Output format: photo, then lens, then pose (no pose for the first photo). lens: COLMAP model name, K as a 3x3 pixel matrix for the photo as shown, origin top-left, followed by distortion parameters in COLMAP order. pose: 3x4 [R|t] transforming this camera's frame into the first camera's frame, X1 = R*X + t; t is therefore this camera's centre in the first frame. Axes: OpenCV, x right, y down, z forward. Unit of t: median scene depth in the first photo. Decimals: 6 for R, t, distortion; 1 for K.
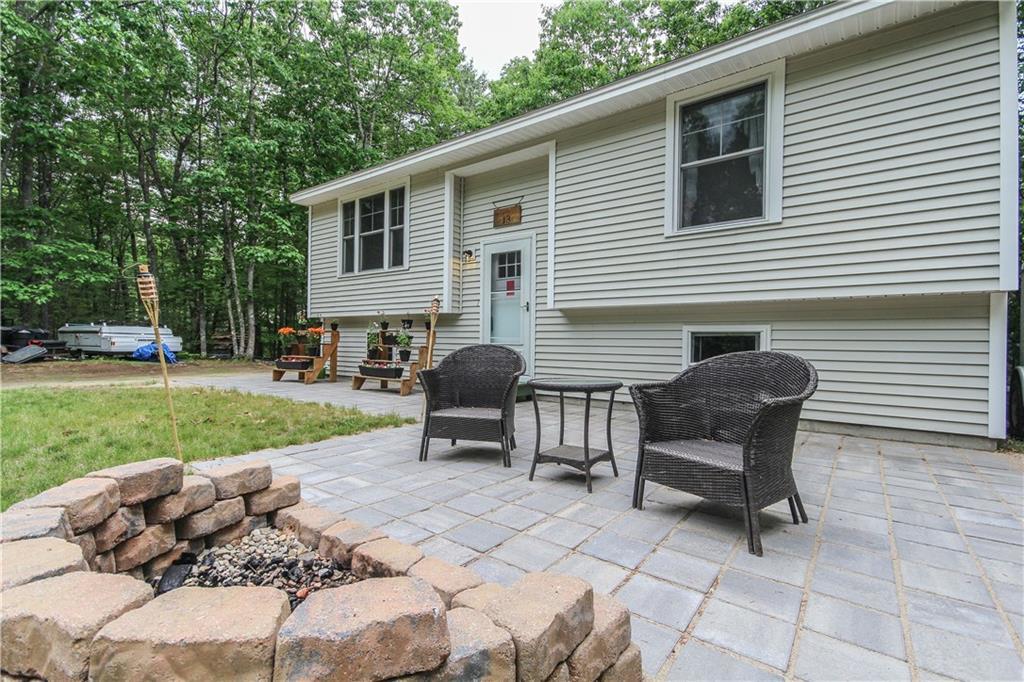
lens RADIAL K [[467.9, 0, 511.1], [0, 467.9, 343.0], [0, 0, 1]] dist [-0.000455, 0.000213]
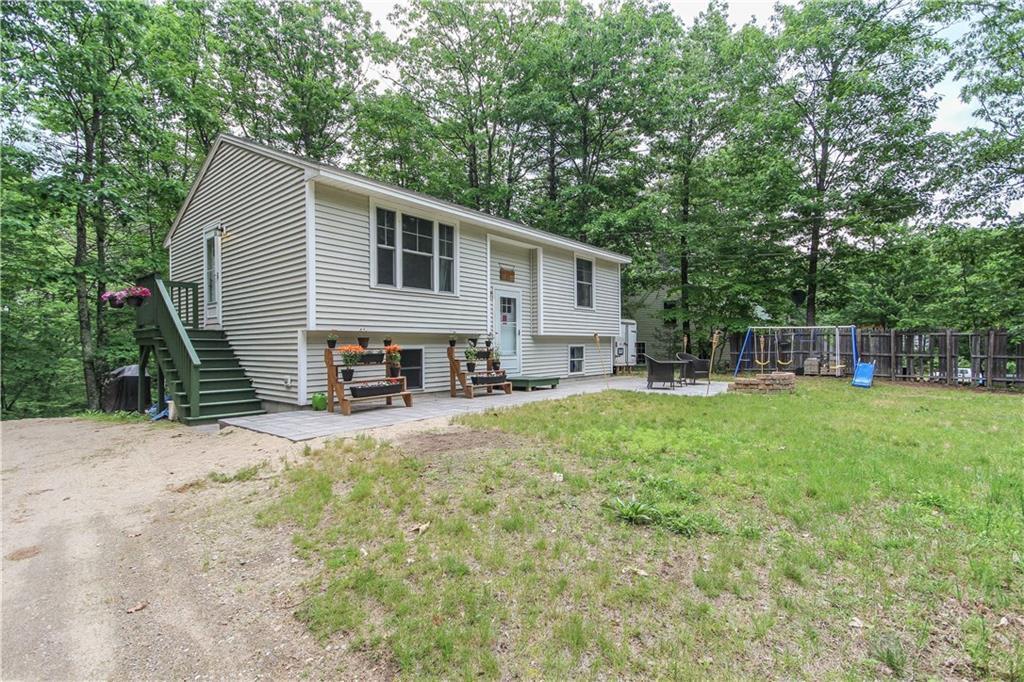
lens RADIAL K [[467.9, 0, 512.9], [0, 467.9, 341.8], [0, 0, 1]] dist [-0.000455, 0.000213]
pose [[0.049444, -0.011435, 0.998711, -1.422791], [0.004894, 0.999925, 0.011207, -0.052465], [-0.998765, 0.004334, 0.049496, 0.792774]]
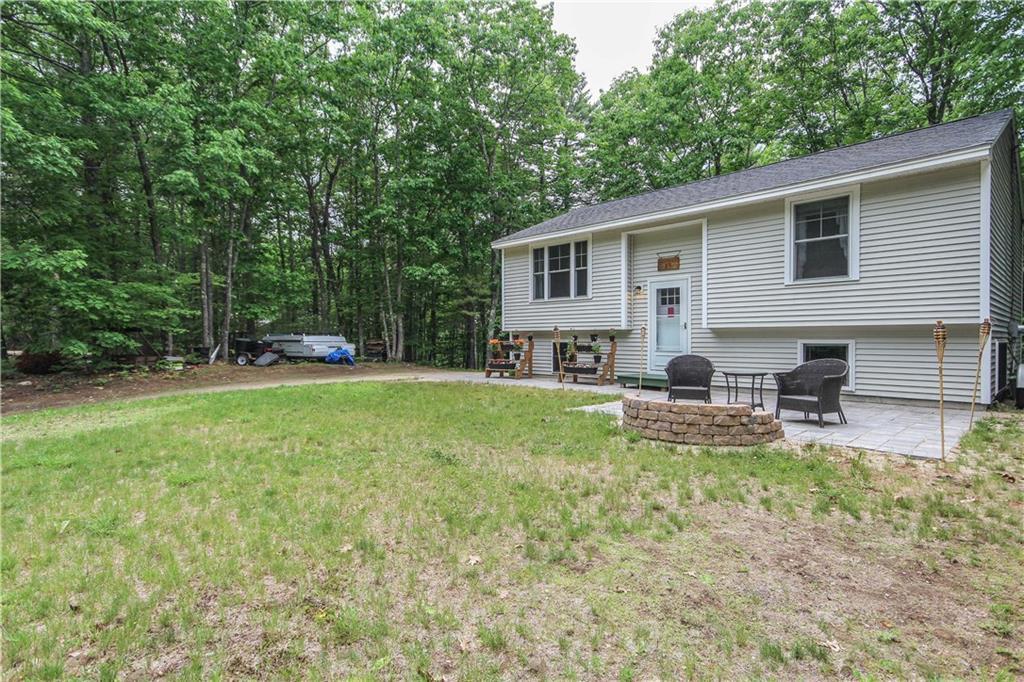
lens RADIAL K [[525.5, 0, 512.5], [0, 525.5, 345.3], [0, 0, 1]] dist [0.011036, 0.000552]
pose [[0.988776, -0.012279, -0.148903, -0.219295], [0.013612, 0.999876, 0.007934, -0.030321], [0.148787, -0.009872, 0.988820, -0.621197]]
